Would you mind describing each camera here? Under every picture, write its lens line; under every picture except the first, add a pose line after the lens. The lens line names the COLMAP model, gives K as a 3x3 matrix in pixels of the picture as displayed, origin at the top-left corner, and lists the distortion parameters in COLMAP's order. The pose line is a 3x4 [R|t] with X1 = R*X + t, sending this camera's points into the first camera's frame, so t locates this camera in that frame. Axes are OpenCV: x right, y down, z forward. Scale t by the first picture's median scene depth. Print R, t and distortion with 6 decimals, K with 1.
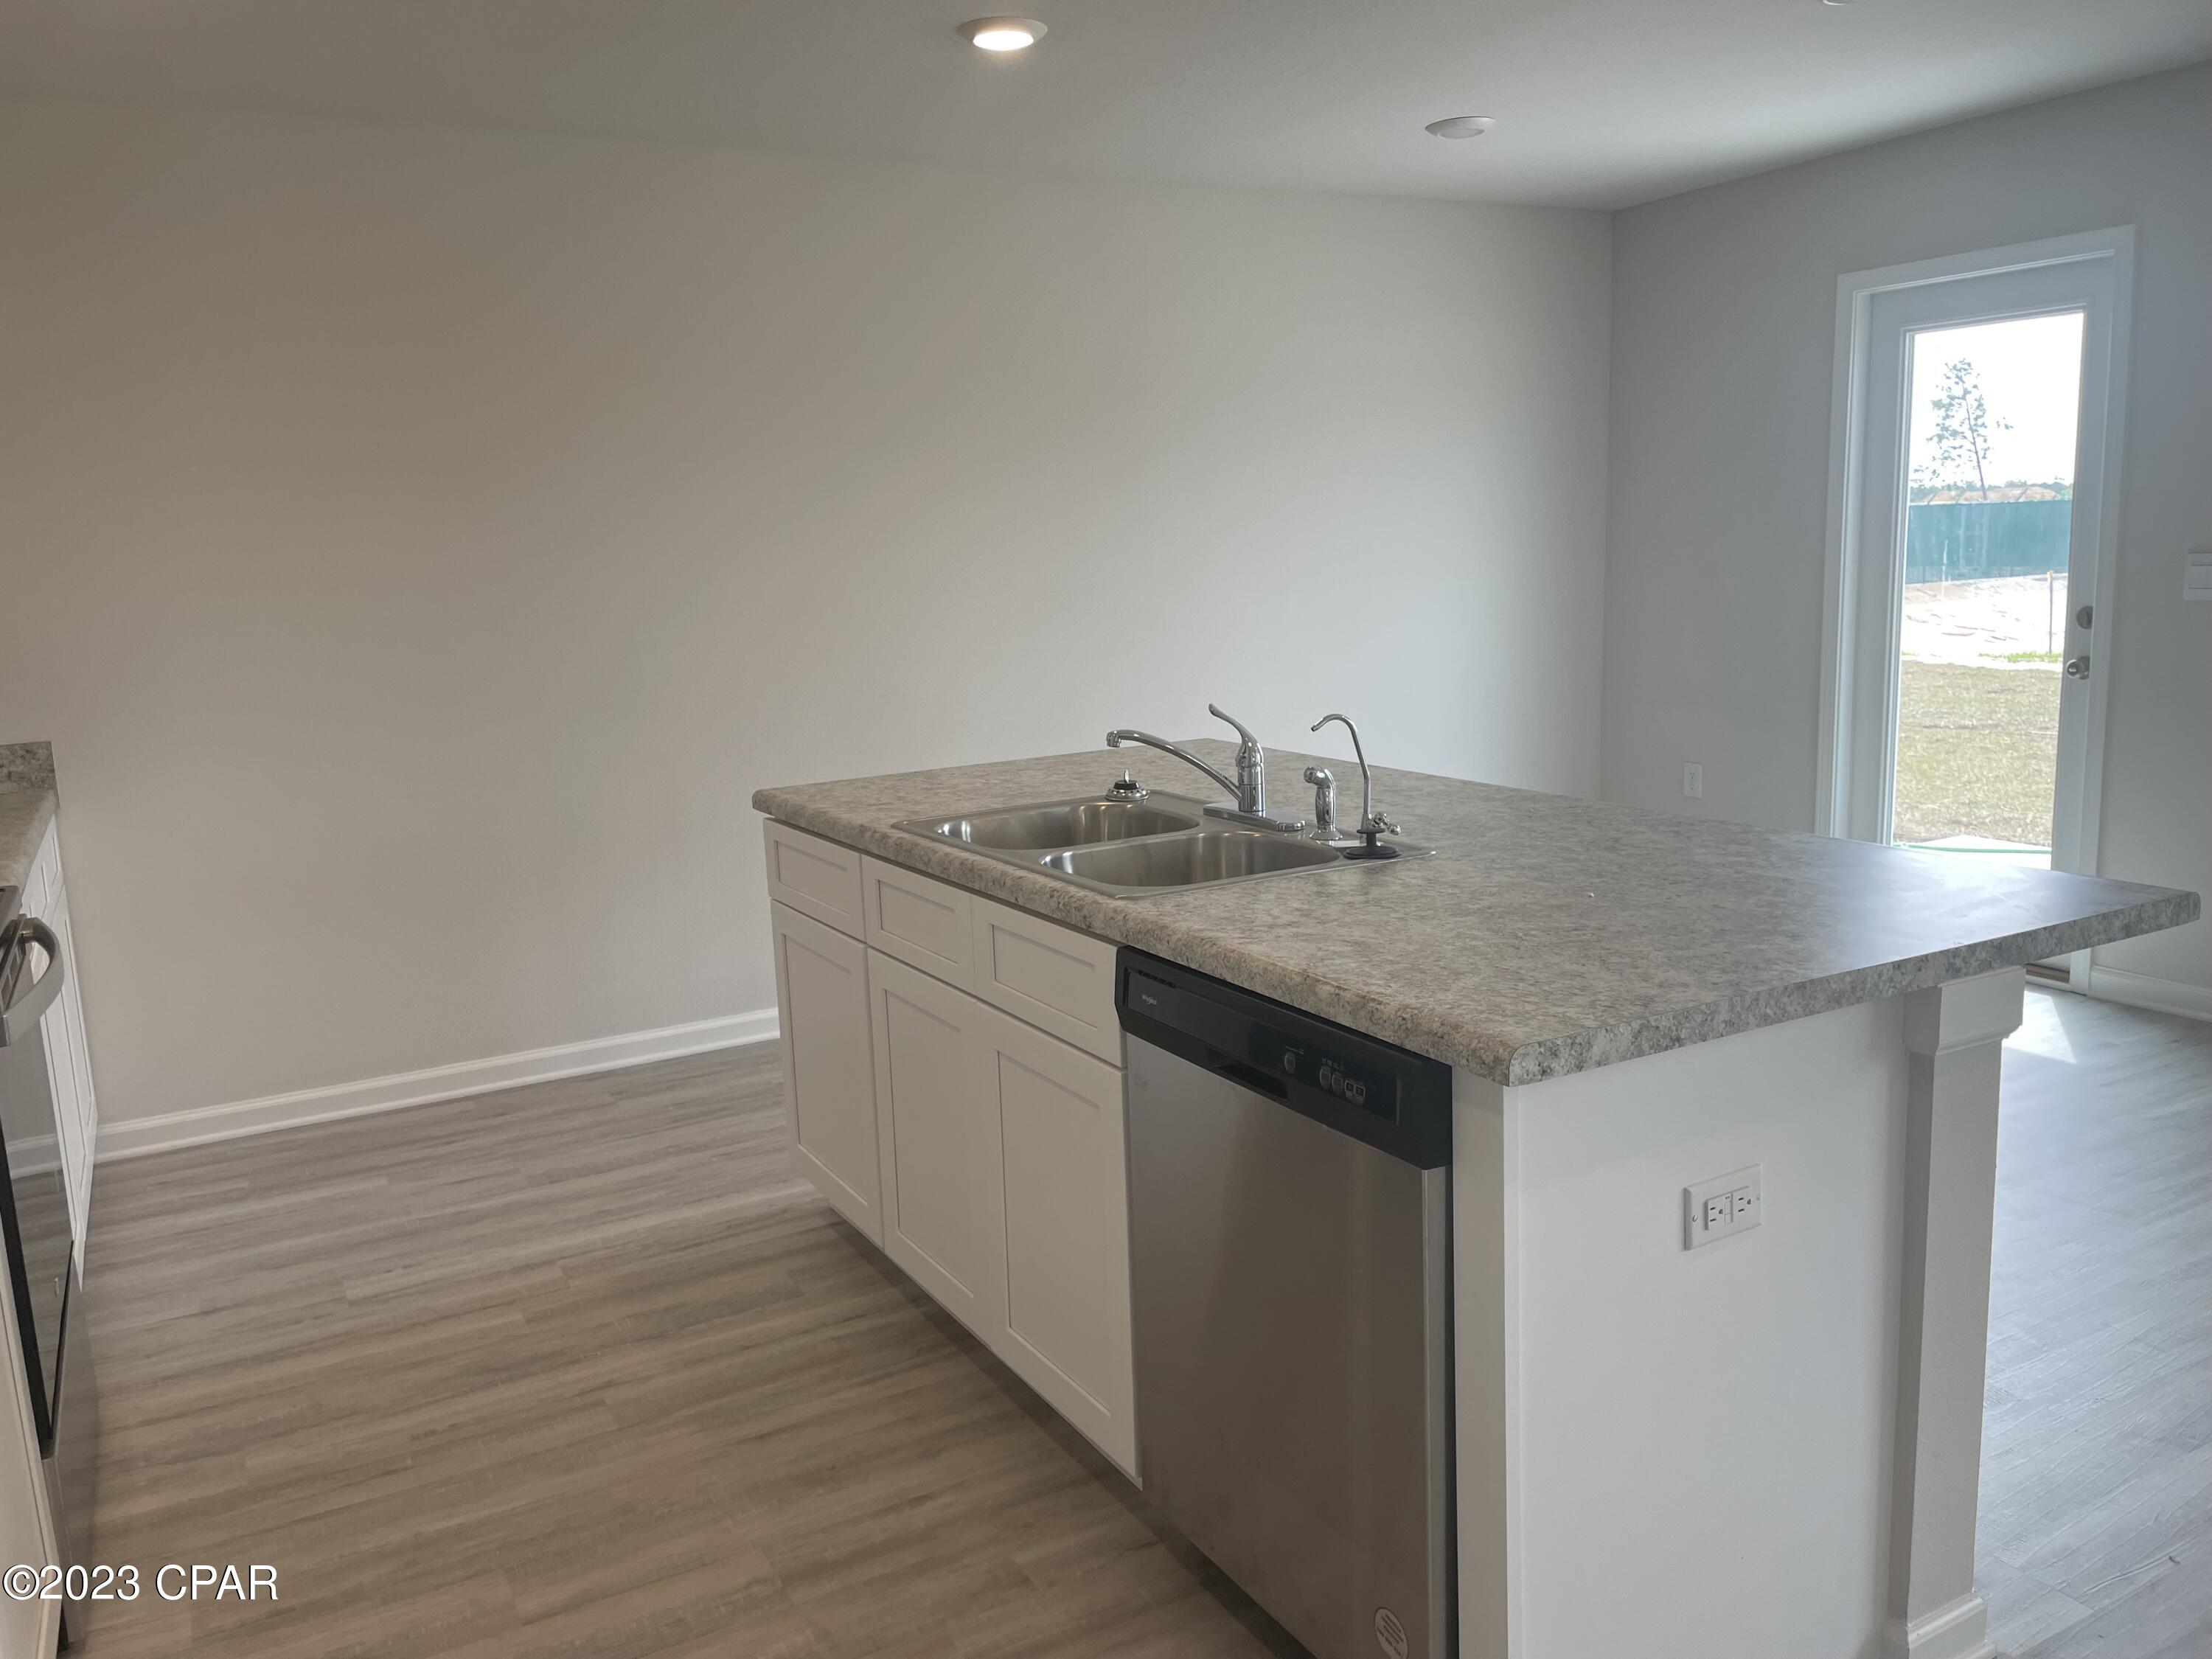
lens RADIAL K [[1684.6, 0, 1106.0], [0, 1684.6, 829.5], [0, 0, 1]] dist [0.092245, -0.132864]
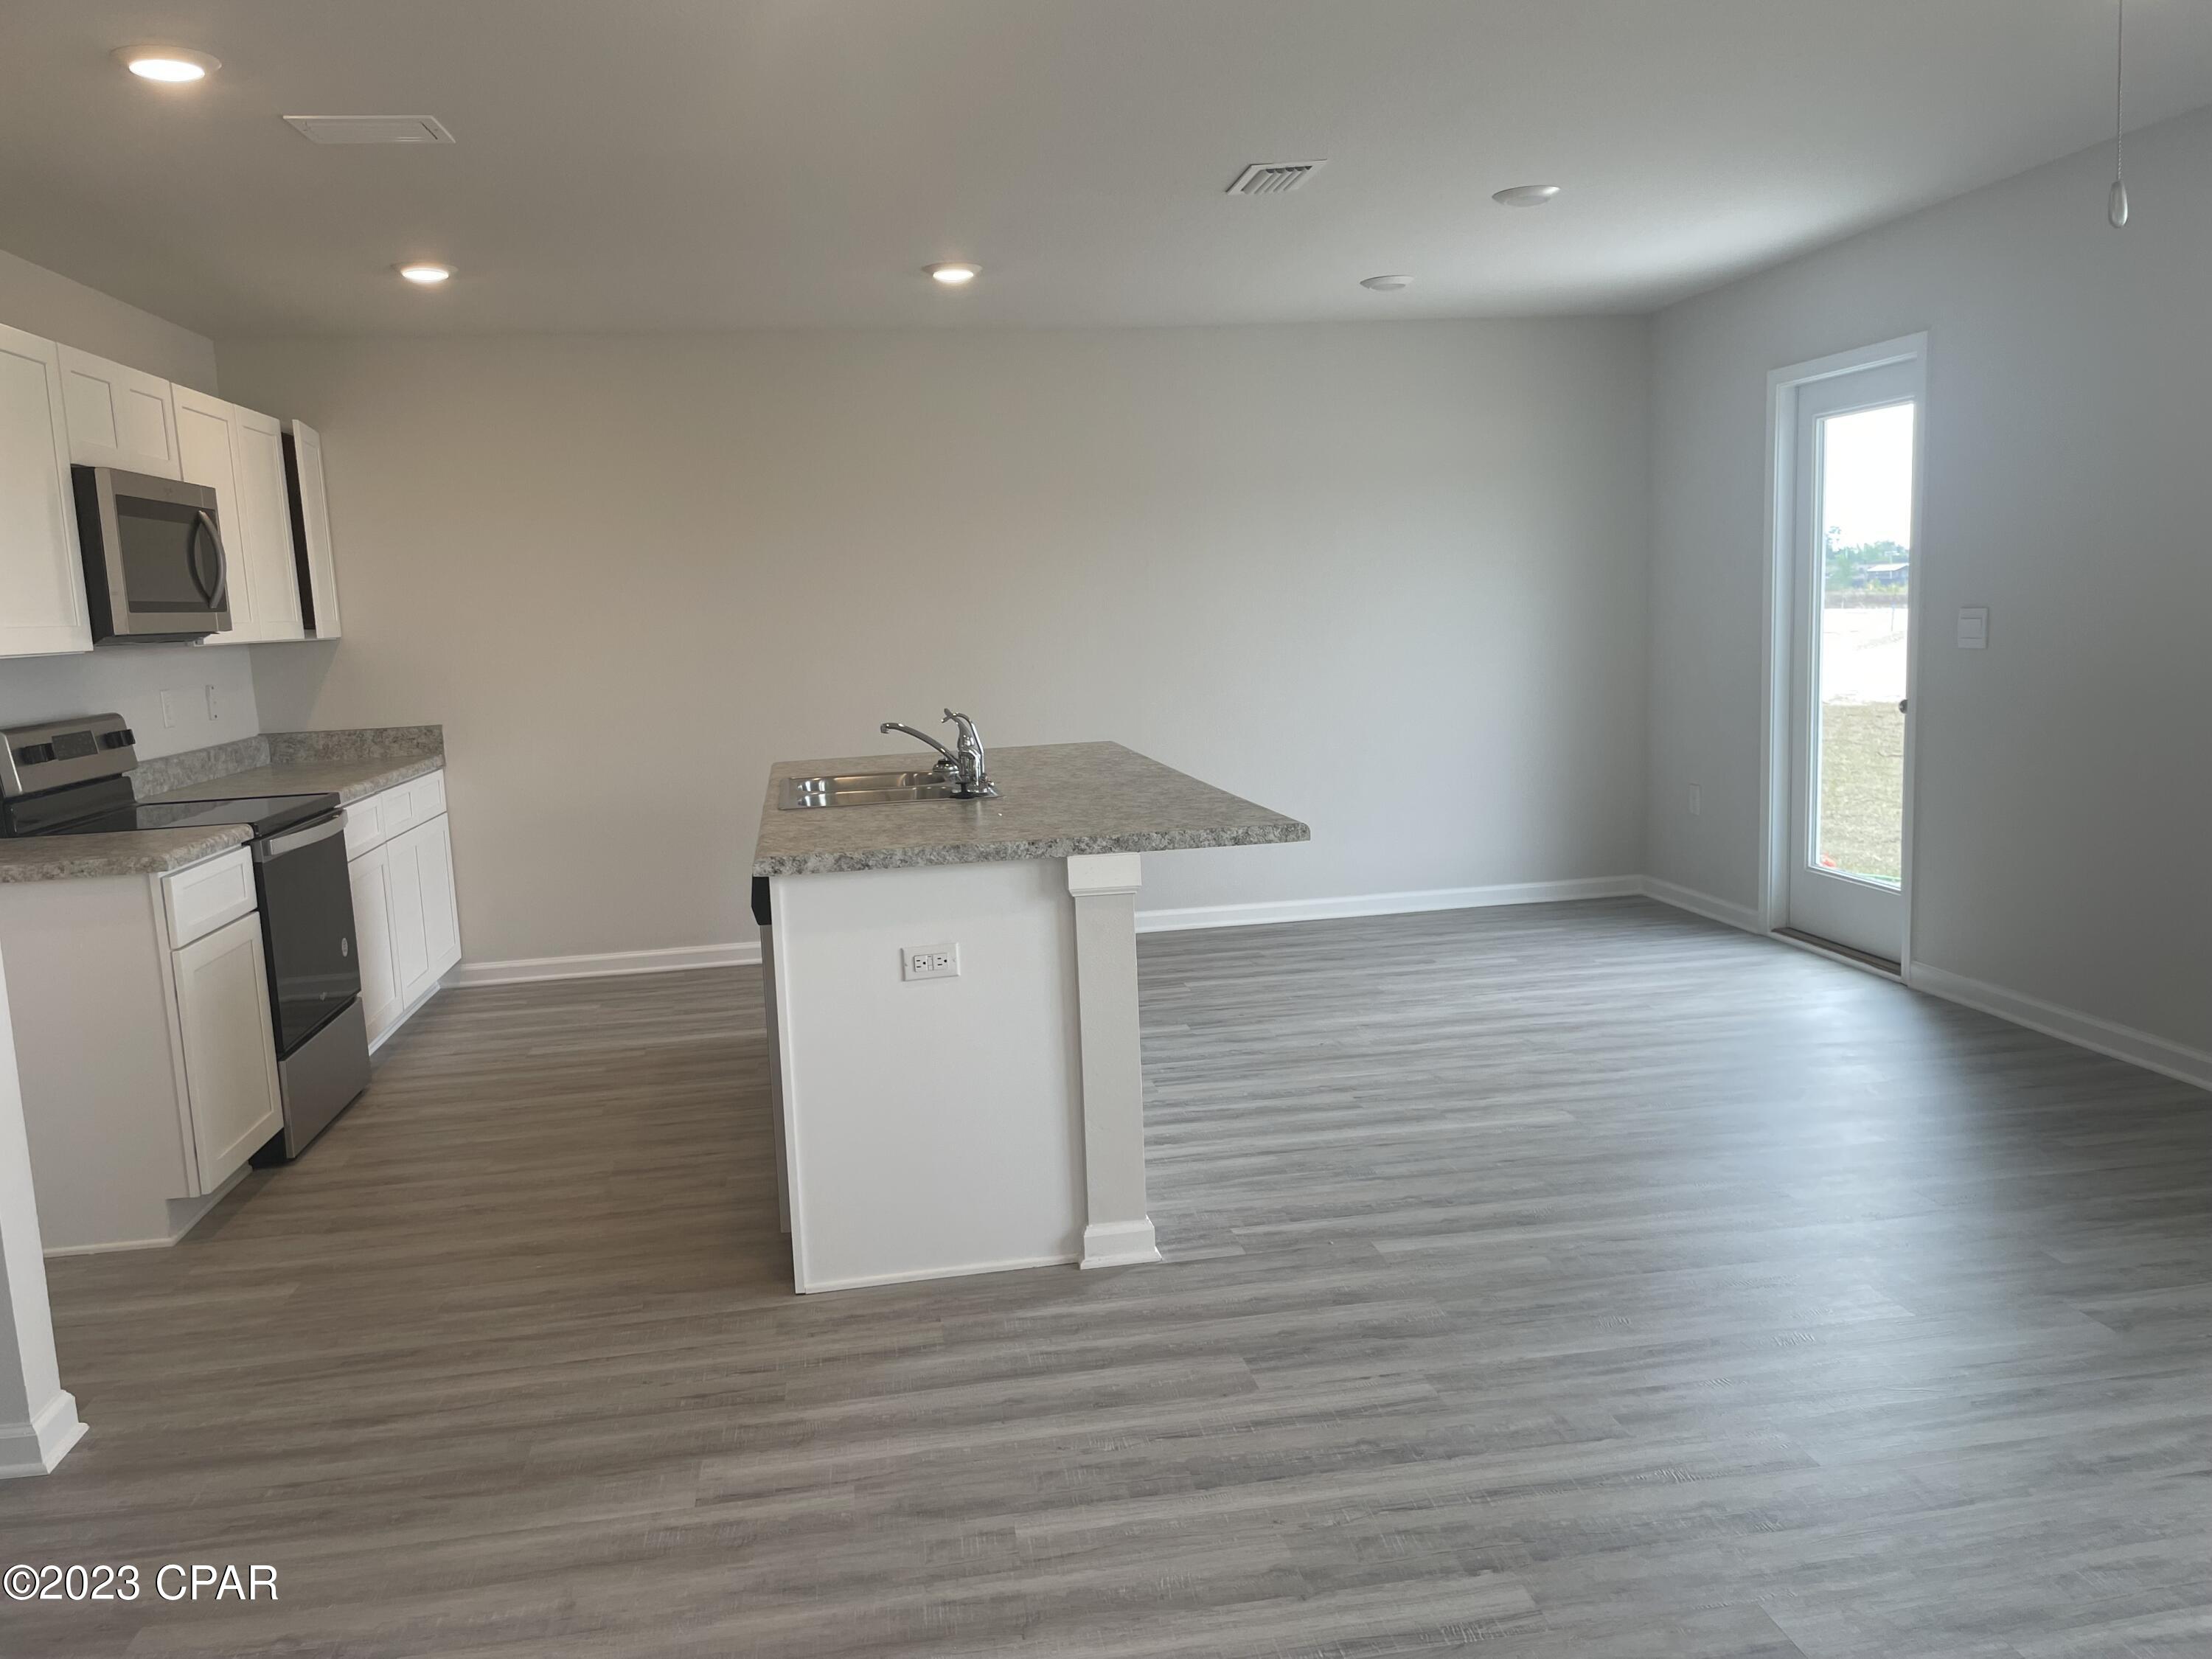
lens RADIAL K [[1724.1, 0, 1135.9], [0, 1724.1, 825.7], [0, 0, 1]] dist [0.063895, -0.089153]
pose [[0.943593, 0.040604, -0.328608, 0.753323], [-0.048811, 0.998667, -0.016759, 0.054962], [0.327490, 0.031853, 0.944318, -0.476317]]
